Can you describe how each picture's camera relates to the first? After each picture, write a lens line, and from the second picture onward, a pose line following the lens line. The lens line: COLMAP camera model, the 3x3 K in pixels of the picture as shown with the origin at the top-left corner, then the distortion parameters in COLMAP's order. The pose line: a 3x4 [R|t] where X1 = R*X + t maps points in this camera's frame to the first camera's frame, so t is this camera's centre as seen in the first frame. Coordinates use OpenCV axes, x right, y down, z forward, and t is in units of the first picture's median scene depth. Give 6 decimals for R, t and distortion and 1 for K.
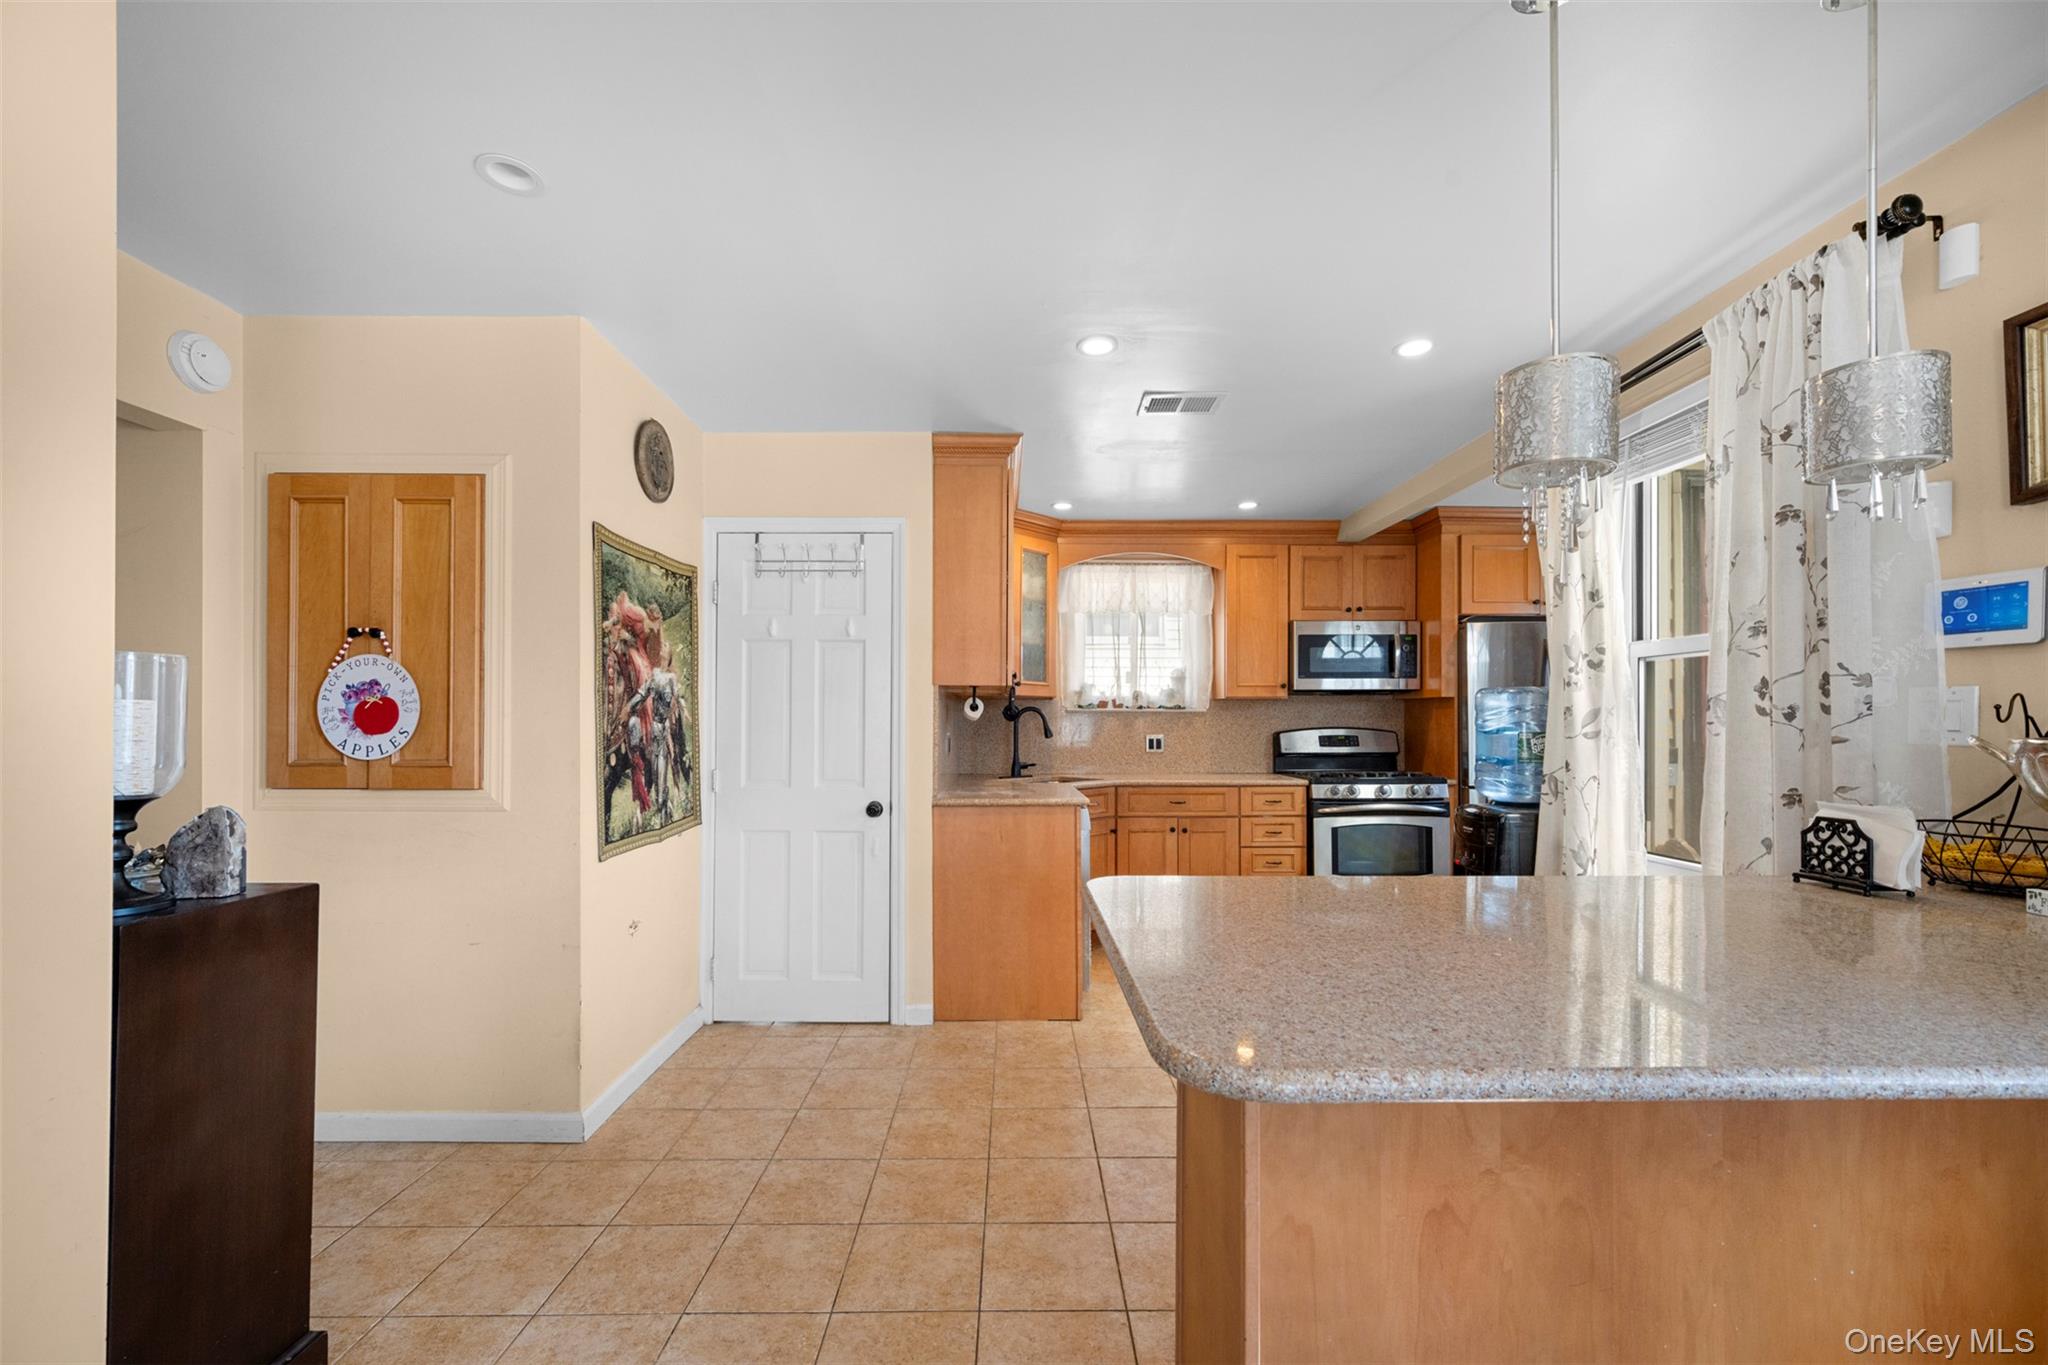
lens RADIAL K [[828.8, 0, 1019.3], [0, 828.8, 718.4], [0, 0, 1]] dist [-0.000499, -0.000024]
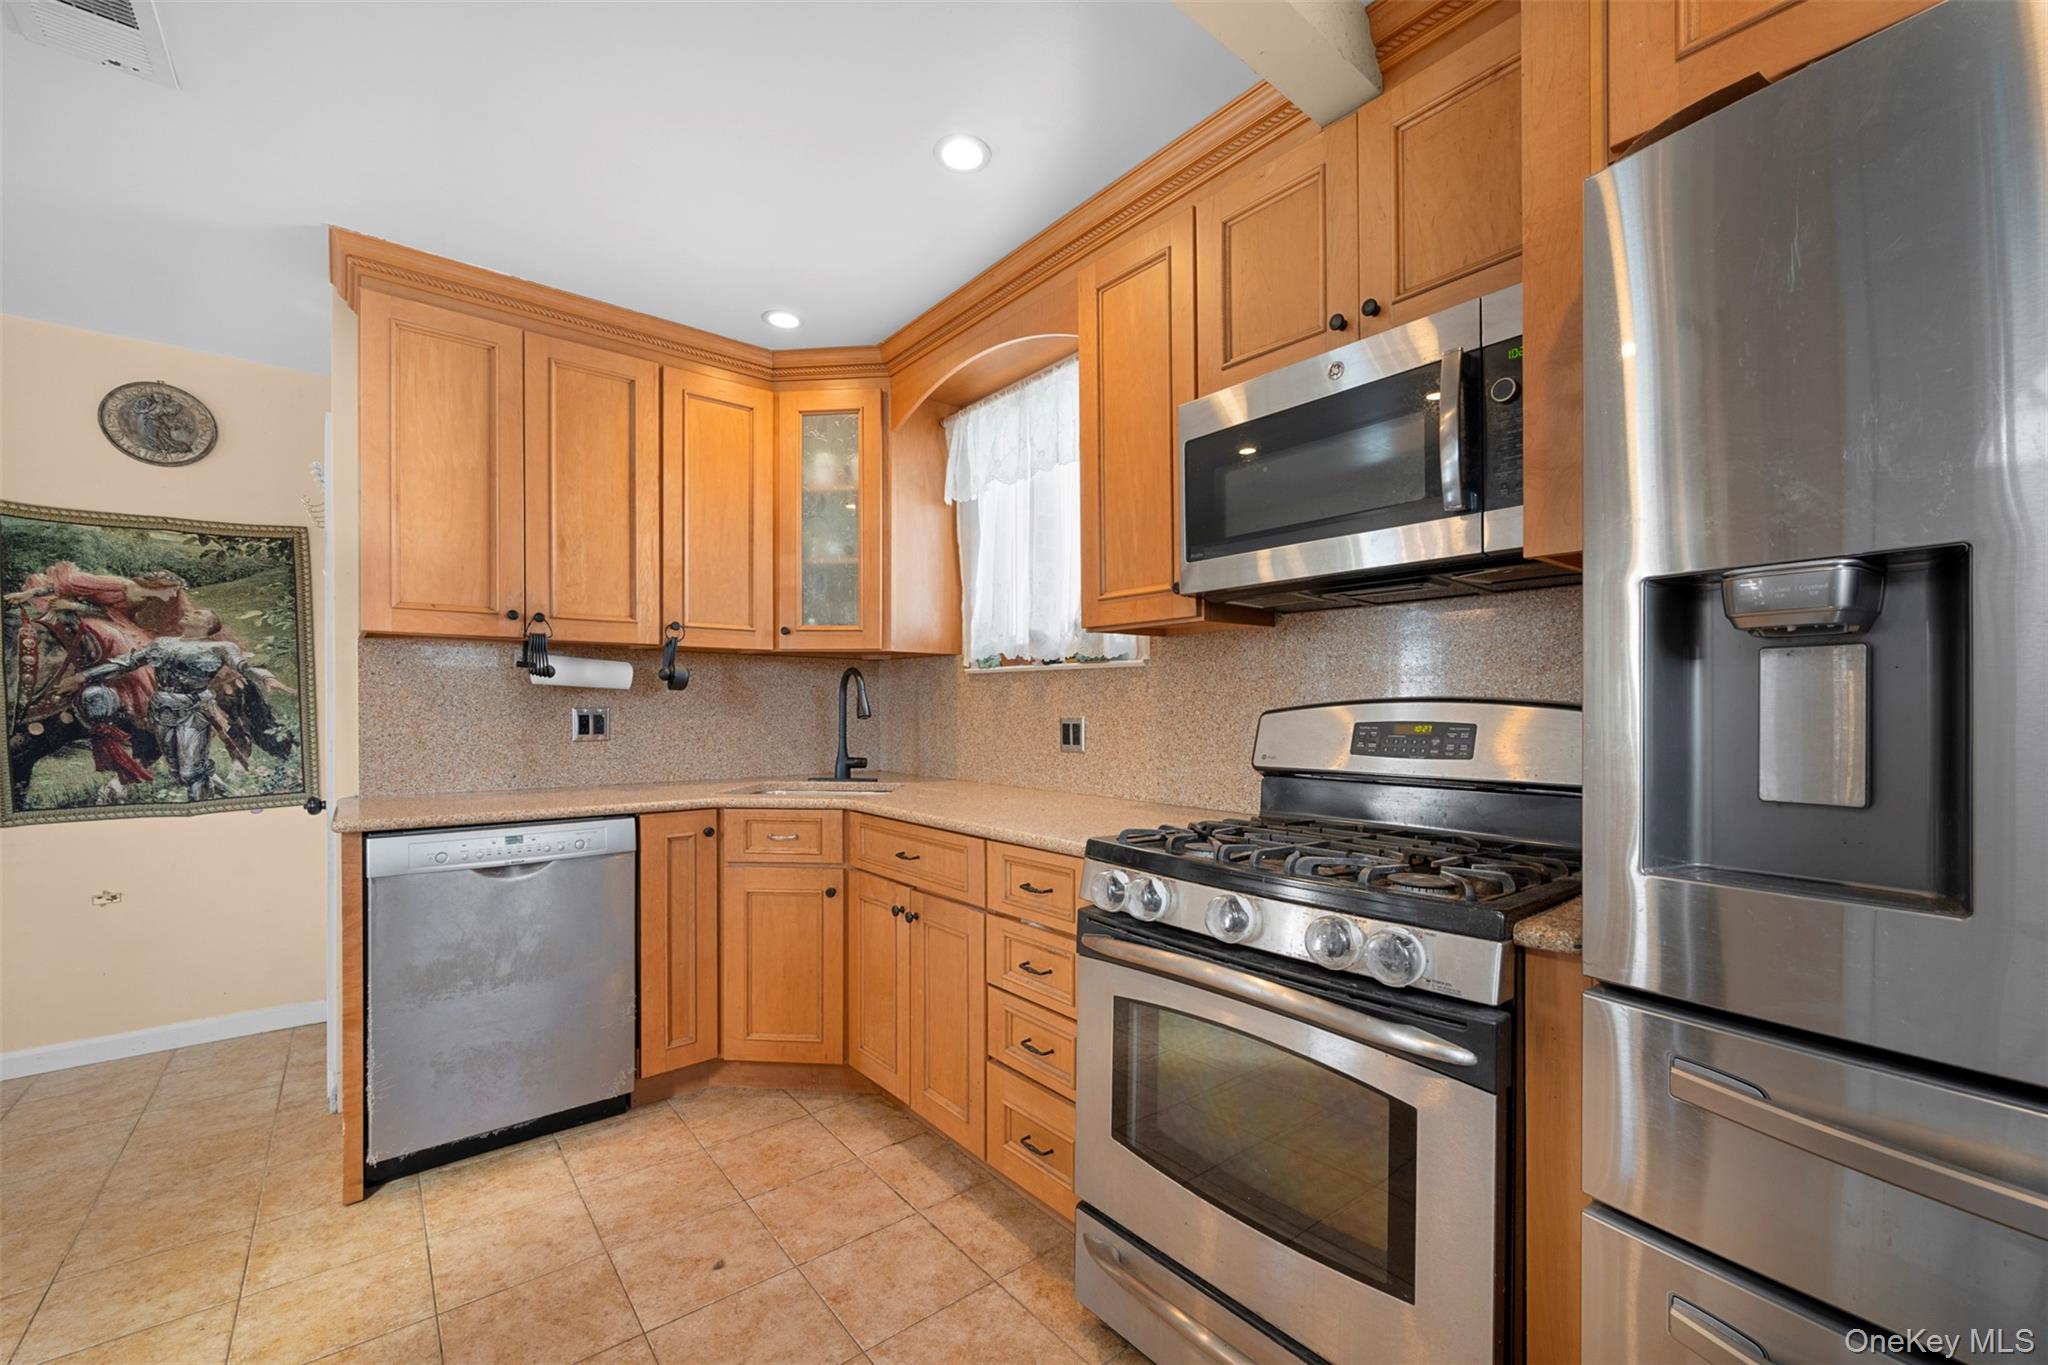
lens RADIAL K [[834.4, 0, 1026.0], [0, 834.4, 708.2], [0, 0, 1]] dist [-0.001089, 0.000367]
pose [[0.621641, 0.002385, -0.783299, 0.623513], [0.004576, 0.999967, 0.006677, 0.013632], [0.783289, -0.007735, 0.621609, 0.771504]]
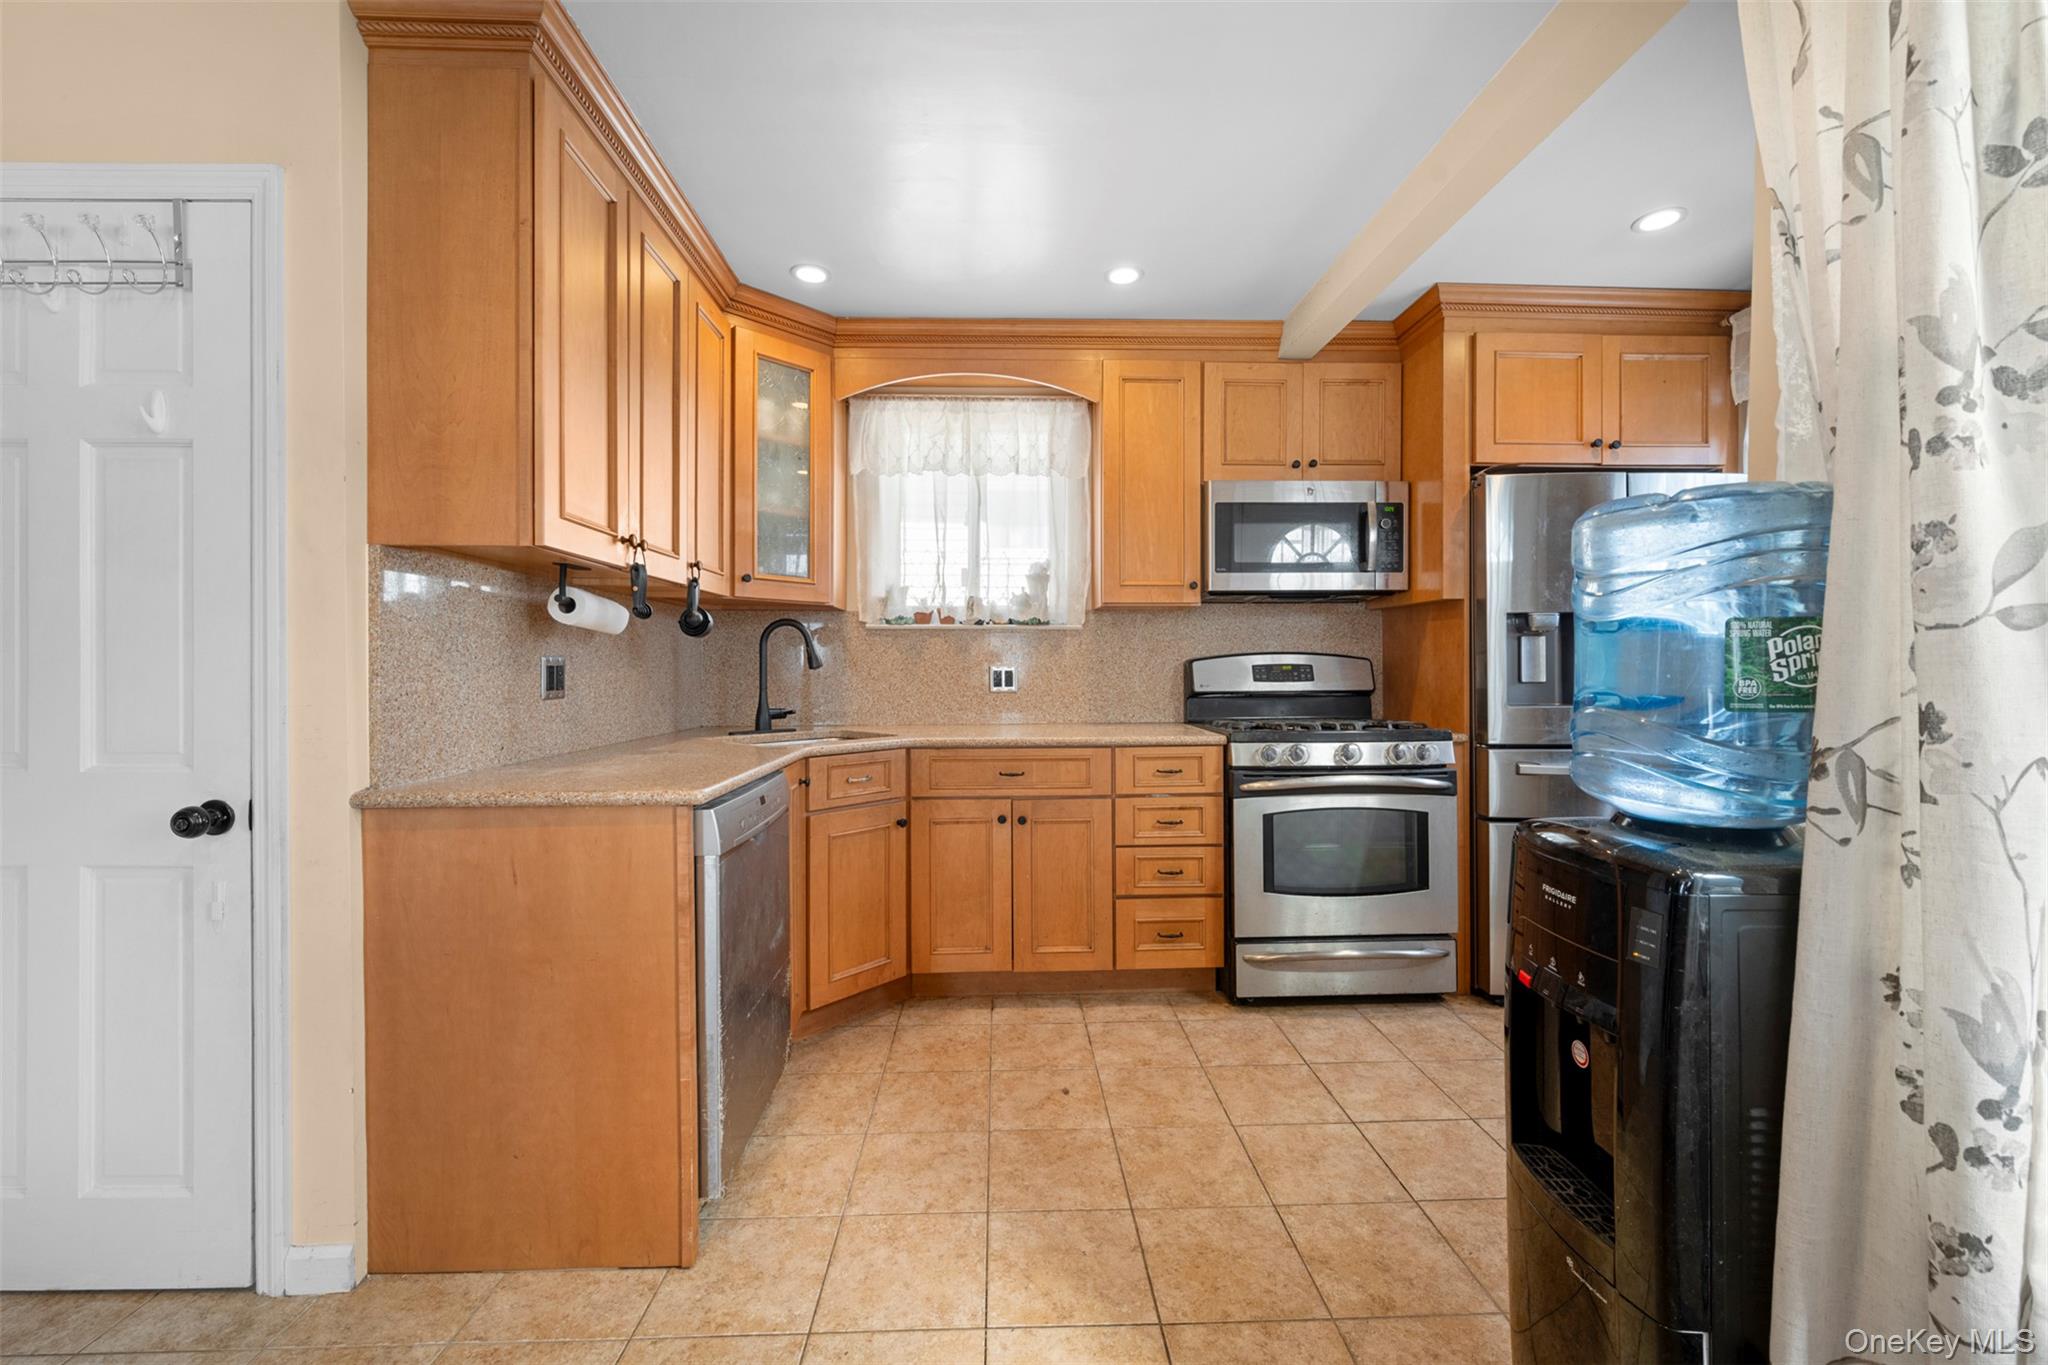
lens RADIAL K [[816.5, 0, 1023.6], [0, 816.5, 671.6], [0, 0, 1]] dist [-0.000672, -0.000012]
pose [[0.999777, -0.003635, 0.020807, 0.192181], [0.003374, 0.999915, 0.012562, 0.019795], [-0.020851, -0.012489, 0.999705, 0.414314]]
